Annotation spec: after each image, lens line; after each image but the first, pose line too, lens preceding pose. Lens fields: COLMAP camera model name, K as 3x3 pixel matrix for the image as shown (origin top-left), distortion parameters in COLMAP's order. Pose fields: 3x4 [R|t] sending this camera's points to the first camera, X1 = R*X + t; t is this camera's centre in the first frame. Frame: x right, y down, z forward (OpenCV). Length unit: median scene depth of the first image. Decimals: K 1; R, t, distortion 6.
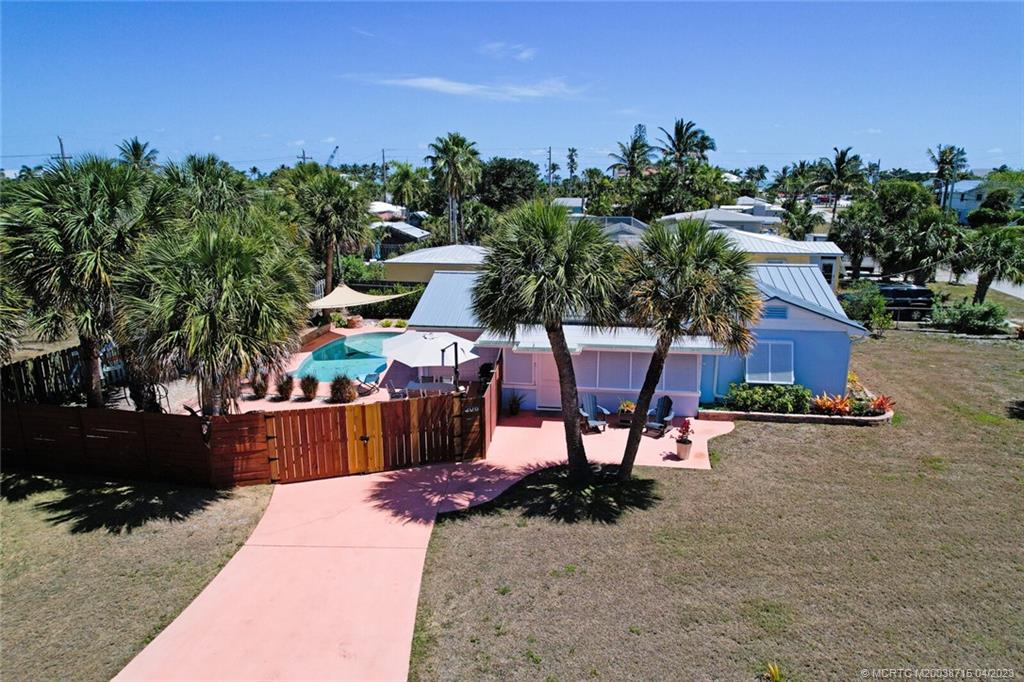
lens RADIAL K [[652.8, 0, 509.2], [0, 652.8, 339.3], [0, 0, 1]] dist [-0.063700, 0.050197]
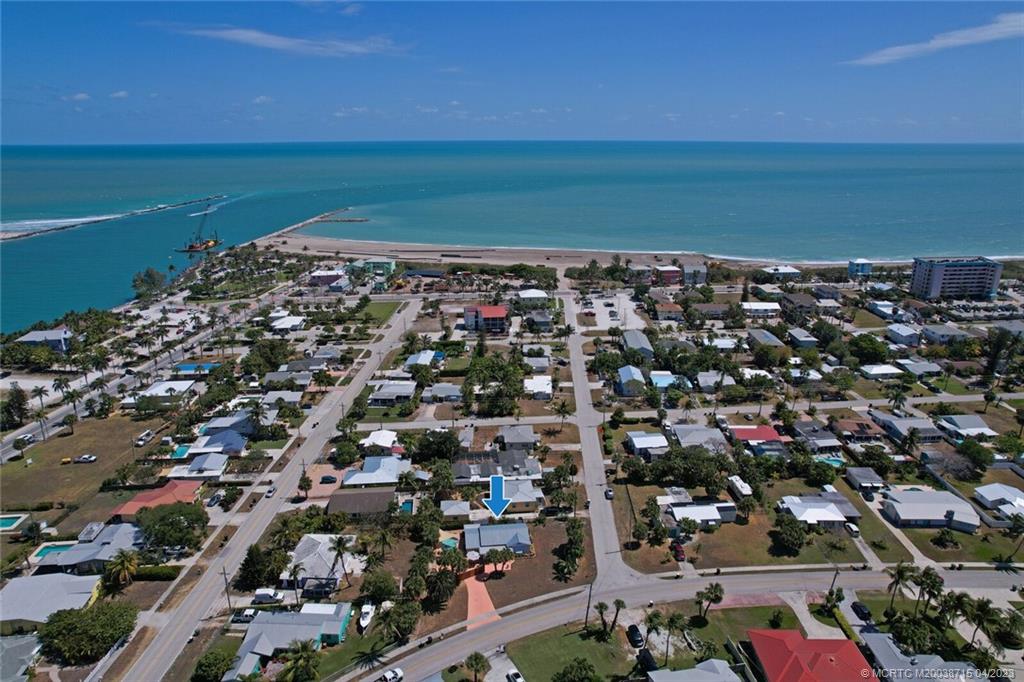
lens RADIAL K [[652.8, 0, 509.2], [0, 652.8, 339.3], [0, 0, 1]] dist [-0.063700, 0.050197]
pose [[0.970179, -0.078820, 0.229215, -1.287825], [0.065478, 0.995718, 0.065257, -3.025549], [-0.233377, -0.048302, 0.971186, -6.401890]]
